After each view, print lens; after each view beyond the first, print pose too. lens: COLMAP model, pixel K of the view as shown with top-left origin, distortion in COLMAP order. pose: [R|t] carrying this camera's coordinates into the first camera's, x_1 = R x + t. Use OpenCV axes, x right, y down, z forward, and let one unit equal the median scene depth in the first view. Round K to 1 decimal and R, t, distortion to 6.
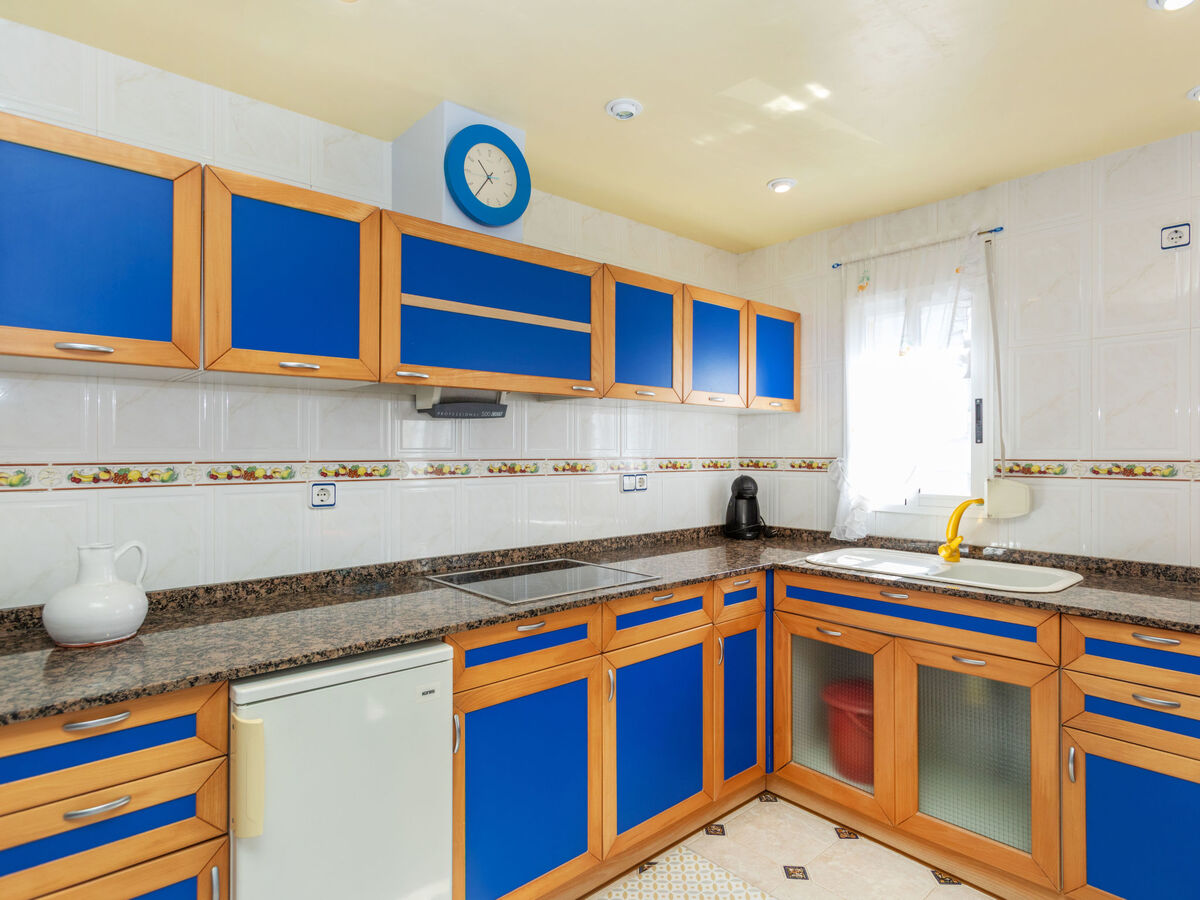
lens RADIAL K [[695.2, 0, 562.9], [0, 695.2, 447.3], [0, 0, 1]] dist [-0.004877, 0.000463]
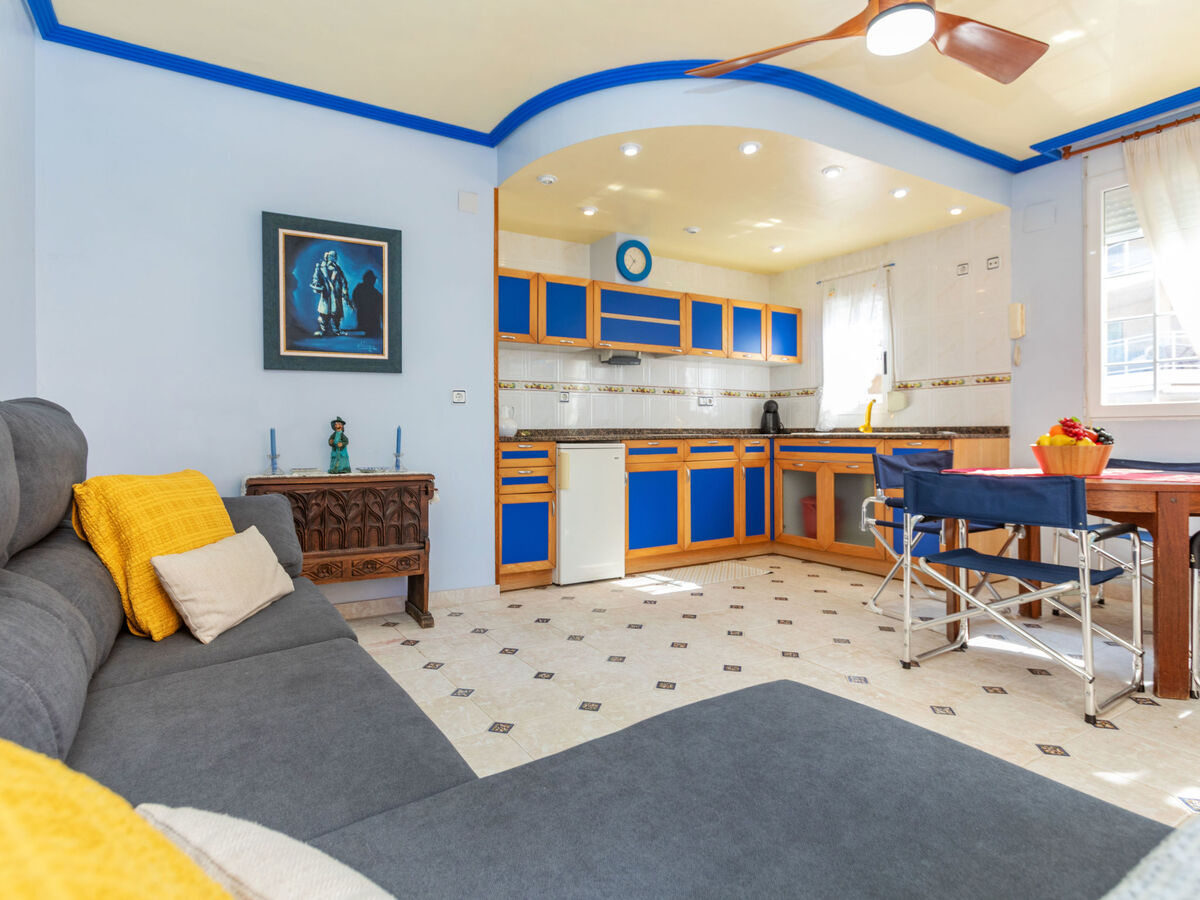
lens RADIAL K [[690.3, 0, 550.6], [0, 690.3, 433.9], [0, 0, 1]] dist [-0.000271, 0.011486]
pose [[0.983394, -0.005685, -0.181392, 0.032313], [0.005643, 0.999984, -0.000752, 0.175886], [0.181393, -0.000284, 0.983411, -1.202743]]
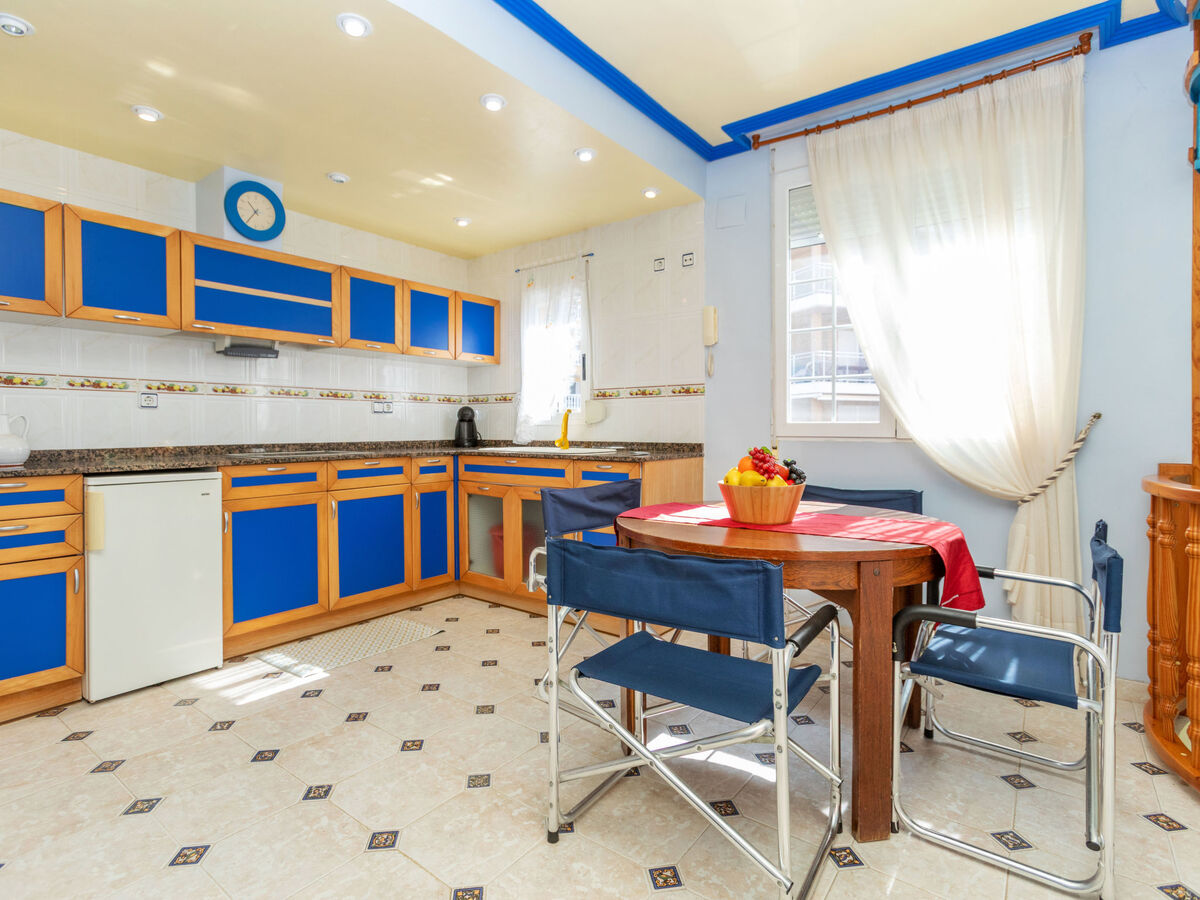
lens RADIAL K [[657.4, 0, 576.9], [0, 657.4, 433.2], [0, 0, 1]] dist [-0.000469, 0.018611]
pose [[0.980958, -0.005155, 0.194150, 0.304527], [0.003179, 0.999940, 0.010489, 0.118579], [-0.194193, -0.009672, 0.980916, -0.640451]]
